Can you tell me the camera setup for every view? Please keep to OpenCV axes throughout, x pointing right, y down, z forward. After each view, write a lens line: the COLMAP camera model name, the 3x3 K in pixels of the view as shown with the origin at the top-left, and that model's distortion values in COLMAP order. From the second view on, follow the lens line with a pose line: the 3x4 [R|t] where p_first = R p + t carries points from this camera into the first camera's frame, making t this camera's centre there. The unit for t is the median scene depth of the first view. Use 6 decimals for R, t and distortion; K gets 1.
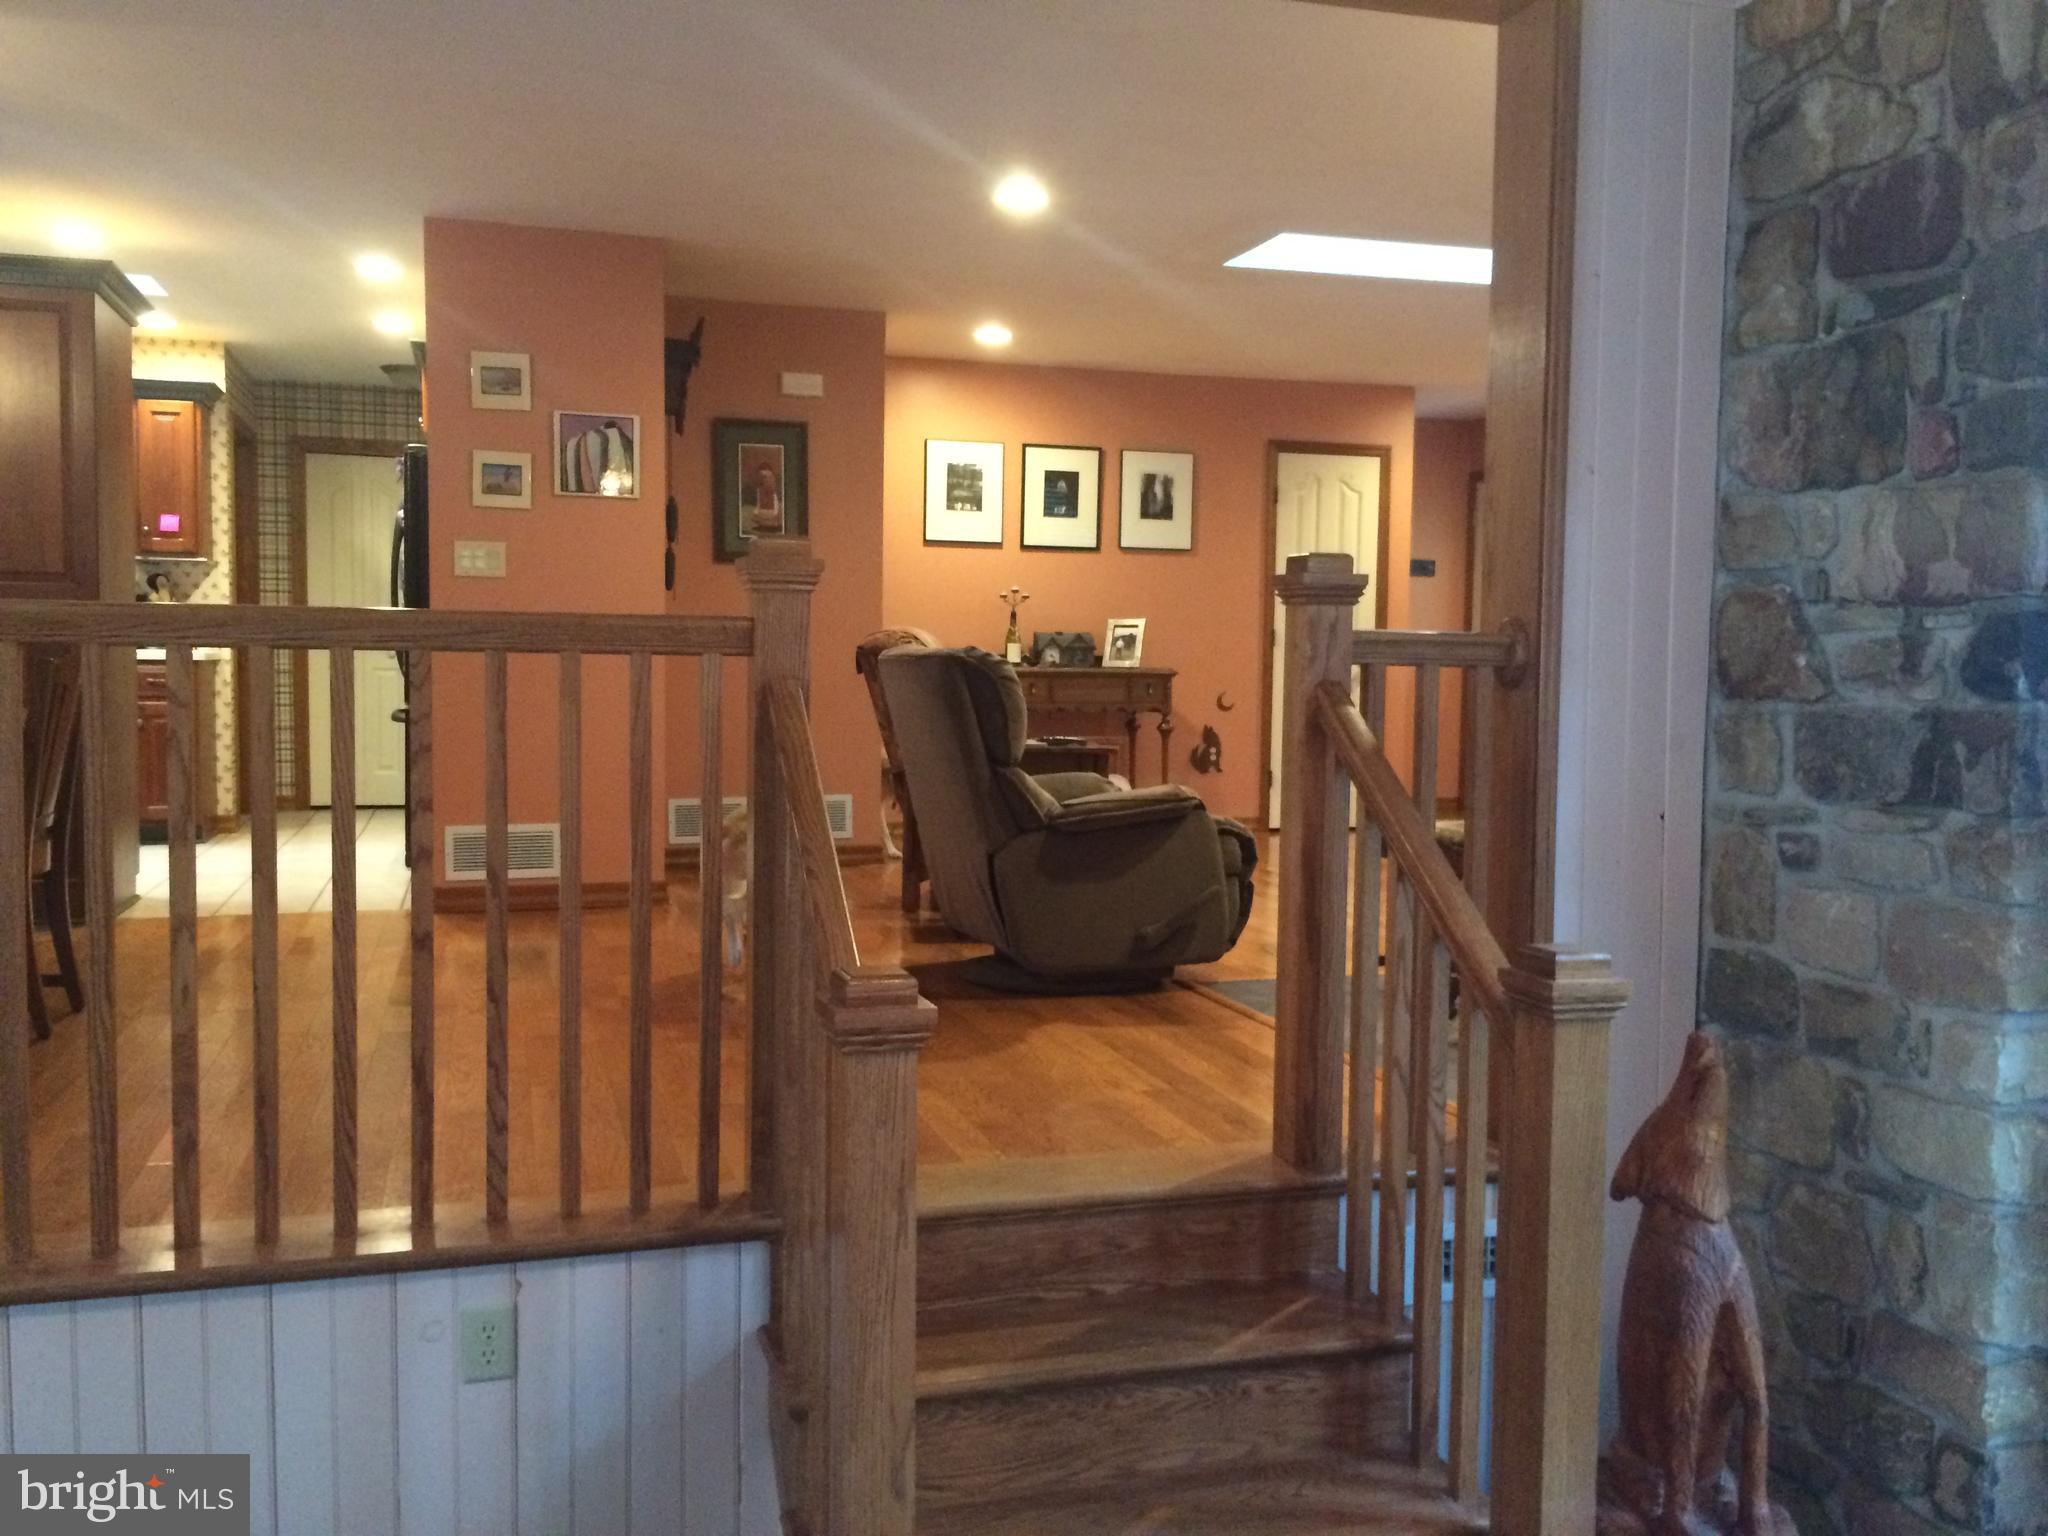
lens RADIAL K [[1765.4, 0, 1023.1], [0, 1765.4, 773.3], [0, 0, 1]] dist [0.035532, -0.005824]
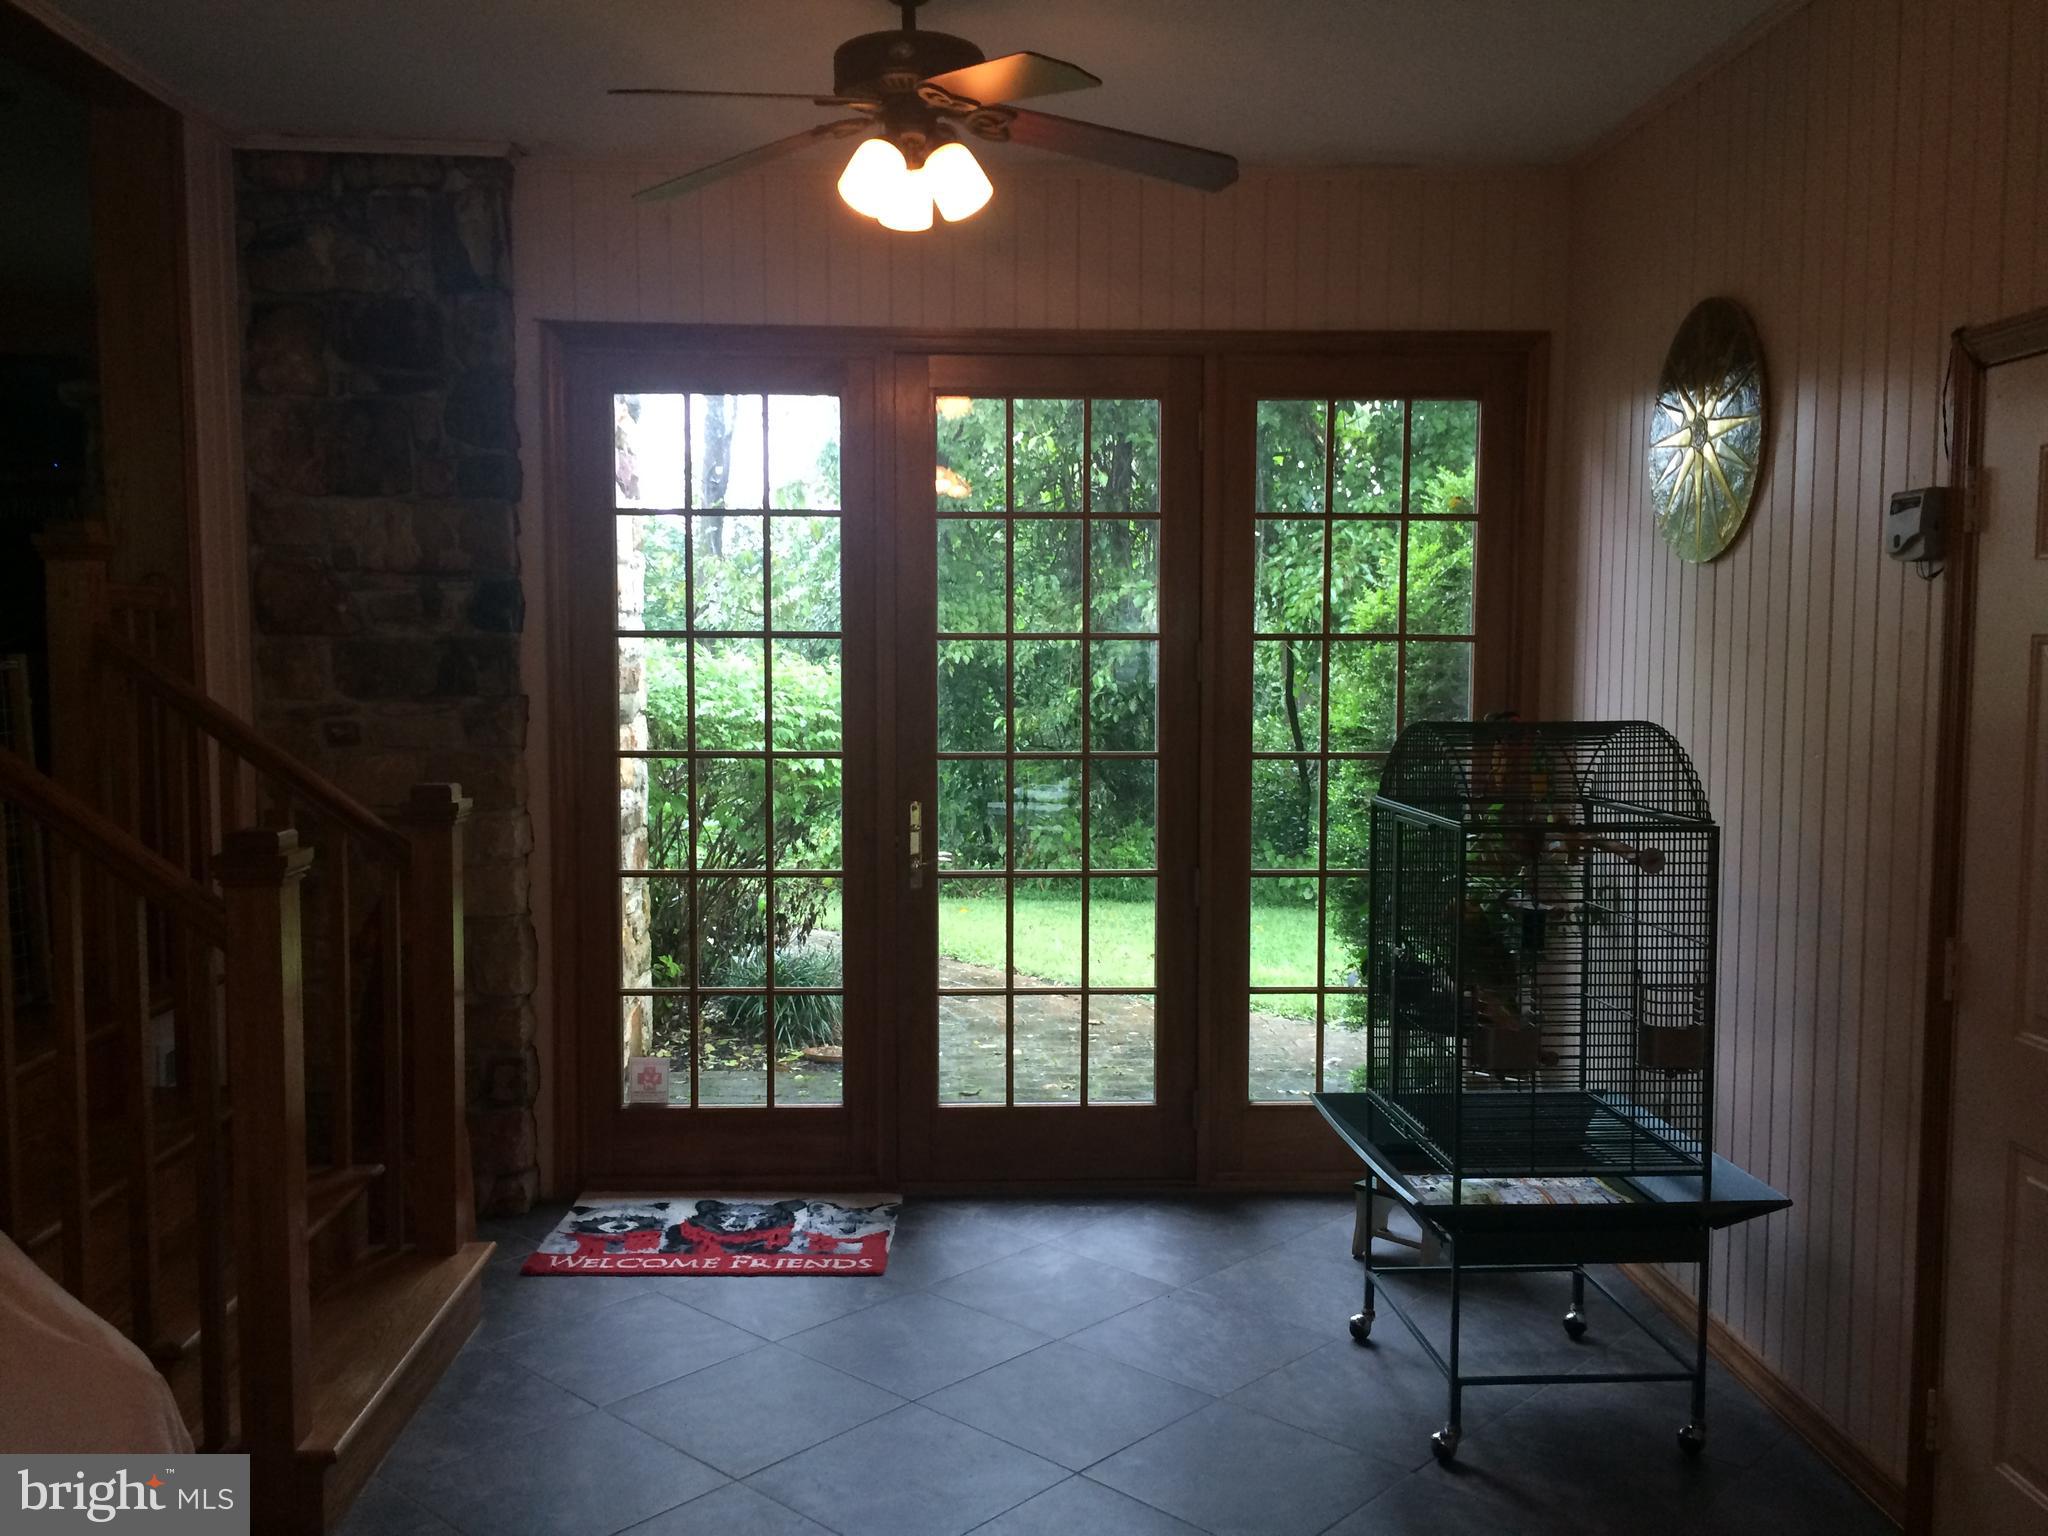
lens RADIAL K [[1765.4, 0, 1026.0], [0, 1765.4, 773.8], [0, 0, 1]] dist [0.035532, -0.005824]
pose [[0.244911, -0.090193, 0.965341, -0.914430], [0.061156, 0.995118, 0.077460, -0.003953], [-0.967615, 0.040066, 0.249232, 0.058649]]
